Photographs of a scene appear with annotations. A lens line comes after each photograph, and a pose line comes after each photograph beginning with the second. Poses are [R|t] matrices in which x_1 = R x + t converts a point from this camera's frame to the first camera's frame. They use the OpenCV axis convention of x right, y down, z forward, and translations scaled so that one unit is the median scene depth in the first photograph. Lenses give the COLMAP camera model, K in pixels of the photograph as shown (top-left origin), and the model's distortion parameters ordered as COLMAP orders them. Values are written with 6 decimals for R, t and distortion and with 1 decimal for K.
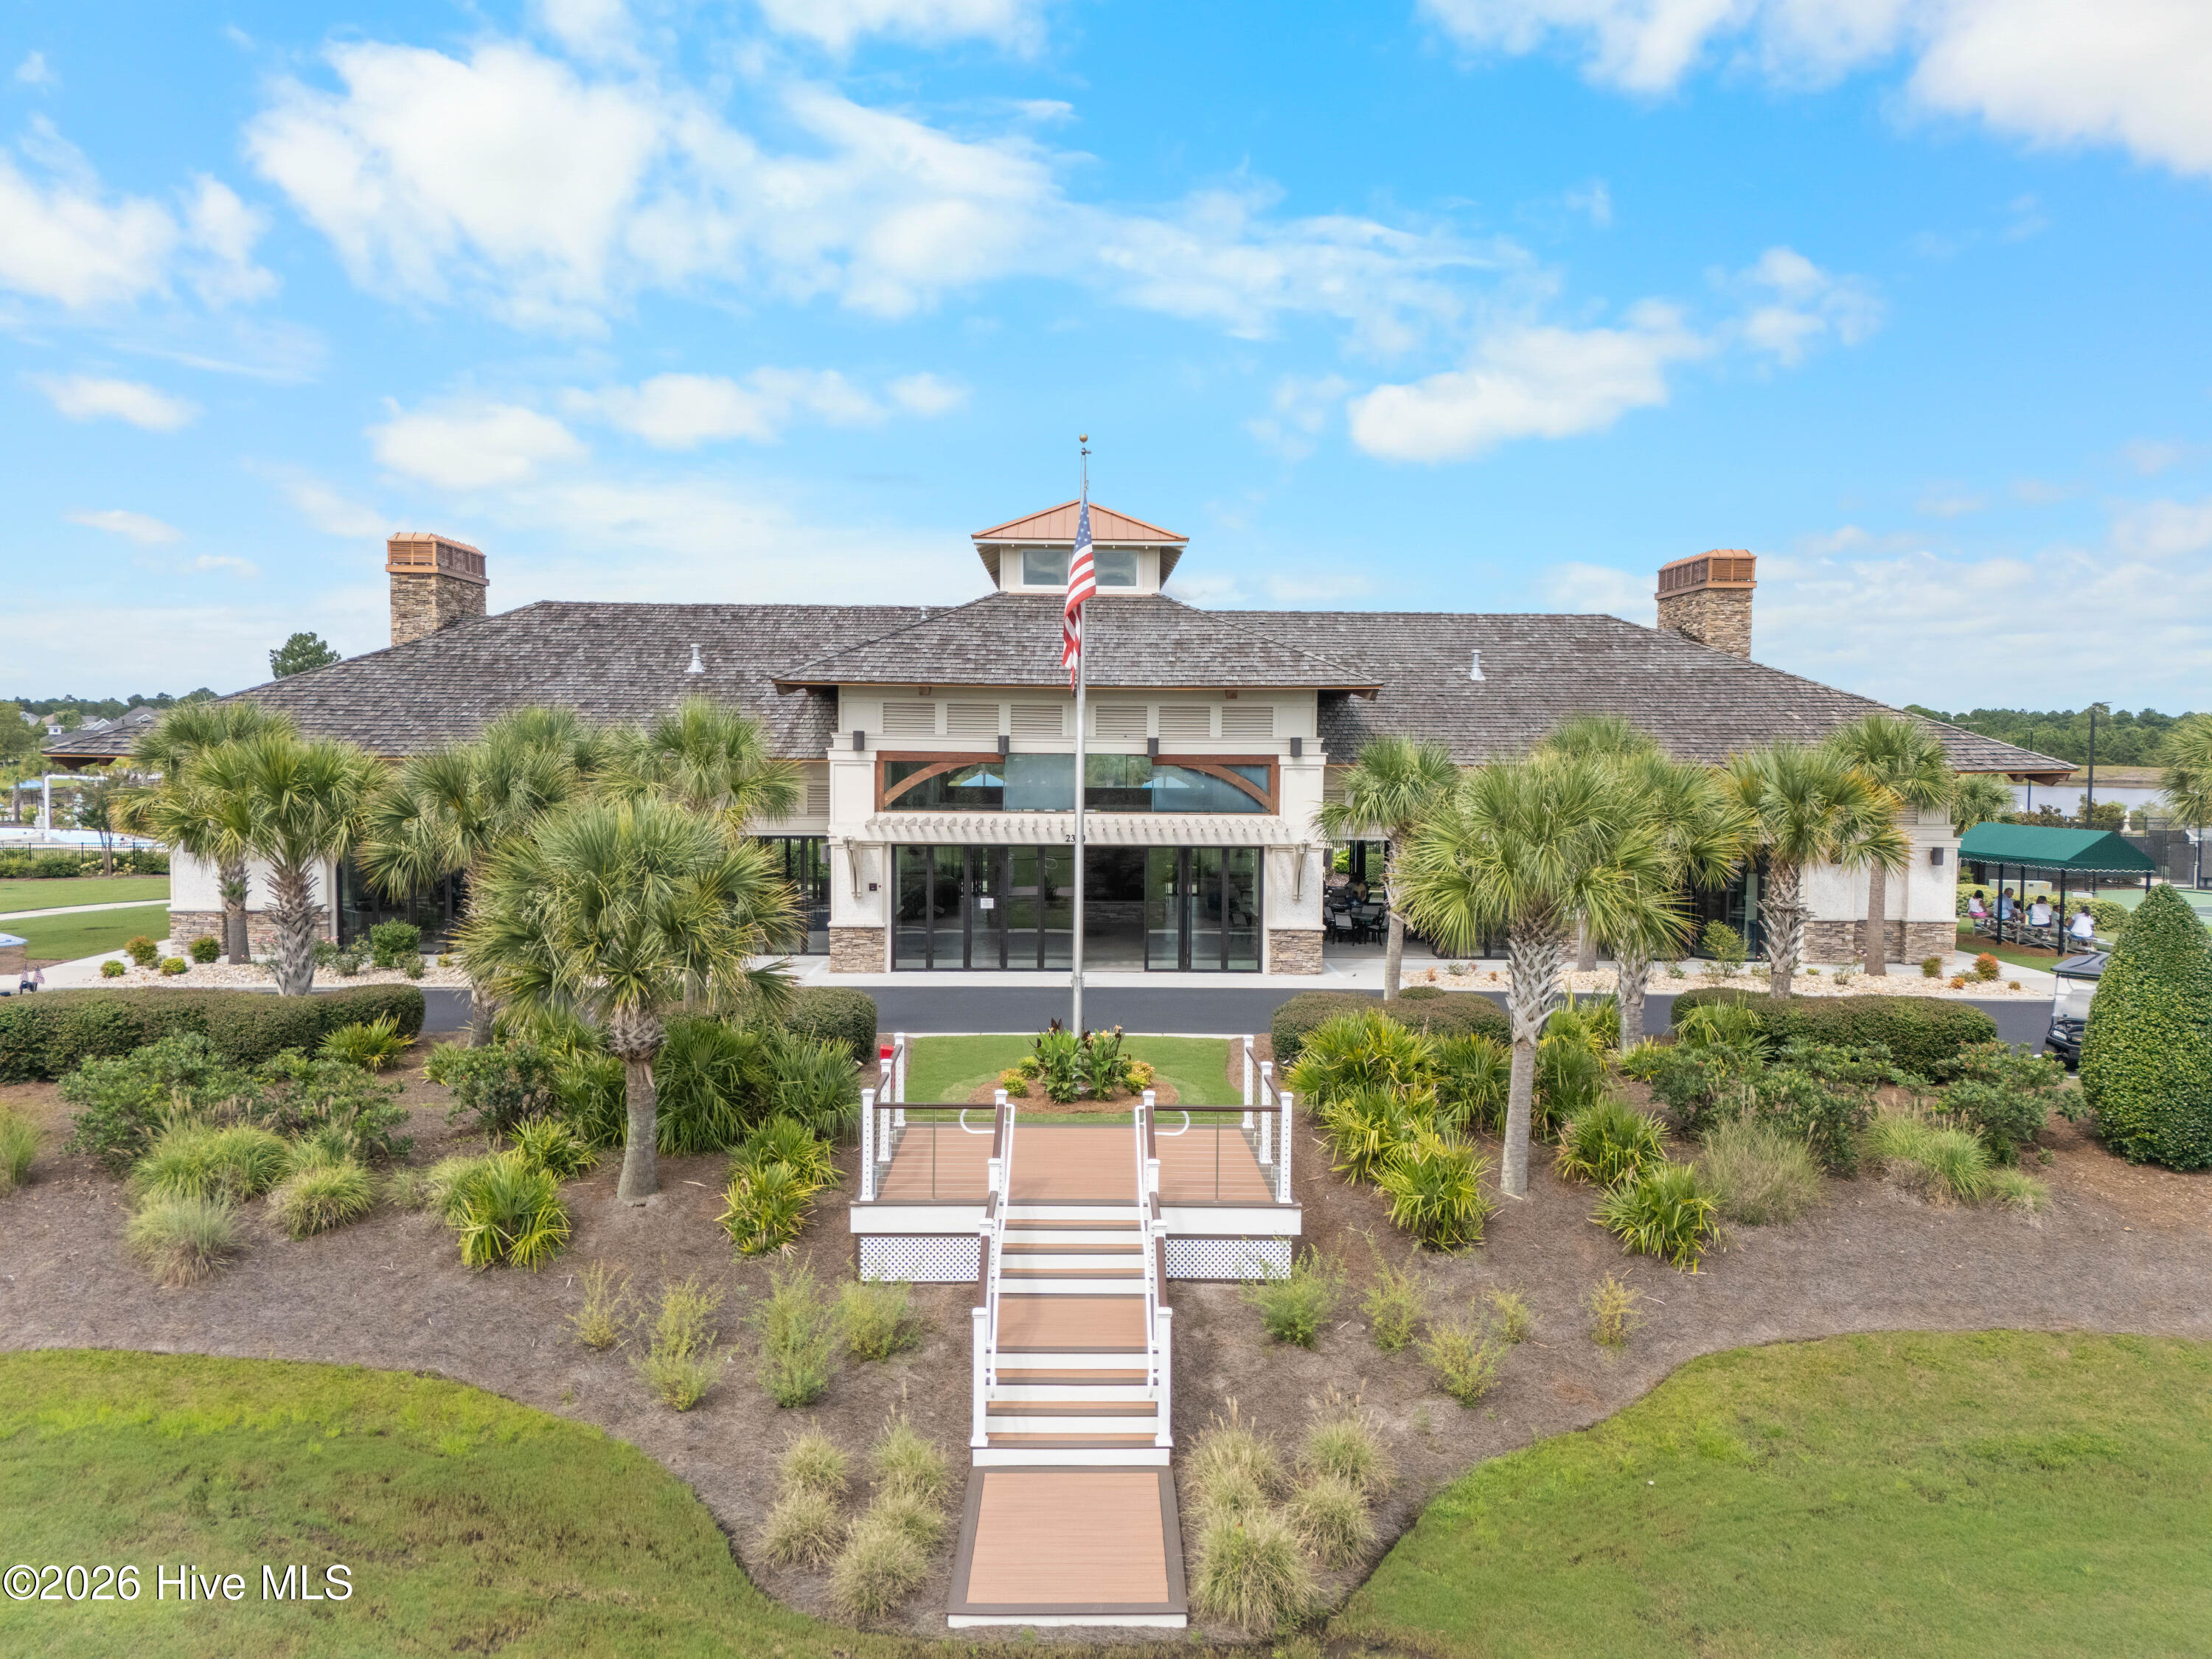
lens RADIAL K [[1627.0, 0, 1119.5], [0, 1627.0, 825.4], [0, 0, 1]] dist [0.069224, -0.066940]
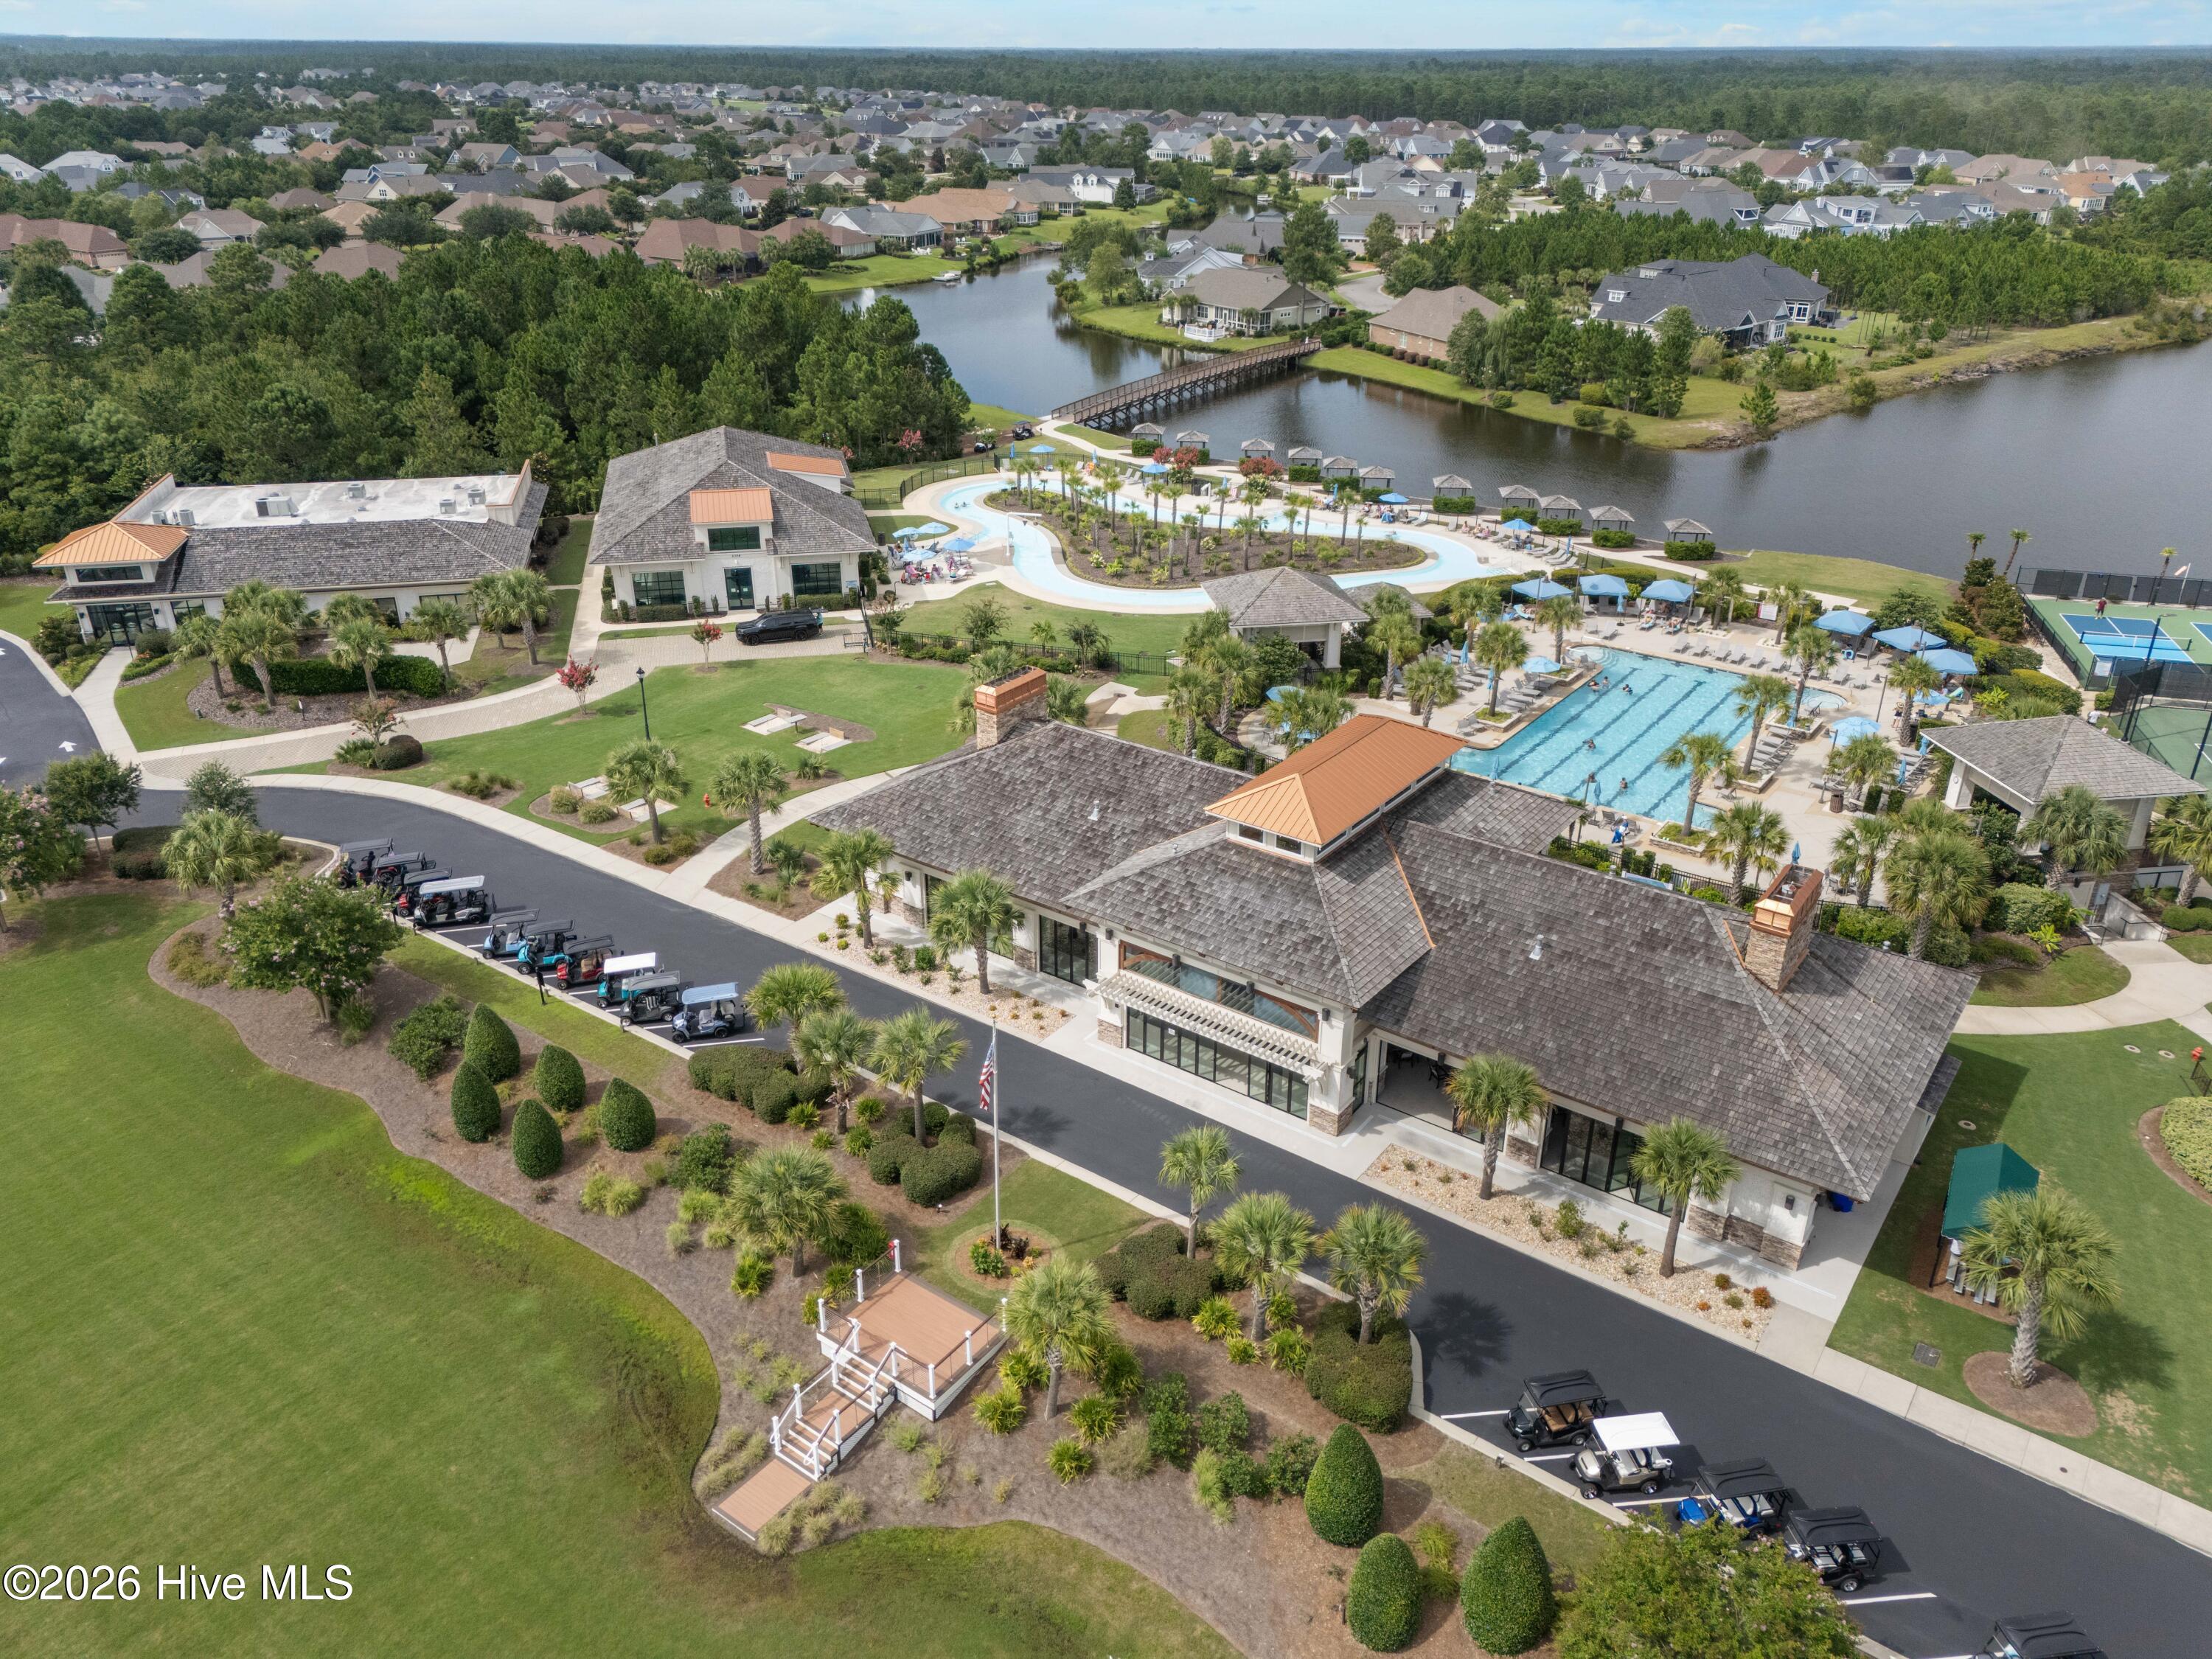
lens RADIAL K [[1627.0, 0, 1119.5], [0, 1627.0, 825.4], [0, 0, 1]] dist [0.069224, -0.066940]
pose [[0.791930, 0.256799, -0.553986, 0.790739], [-0.031928, 0.923438, 0.382416, -0.832029], [0.609776, -0.285159, 0.739498, -0.265320]]
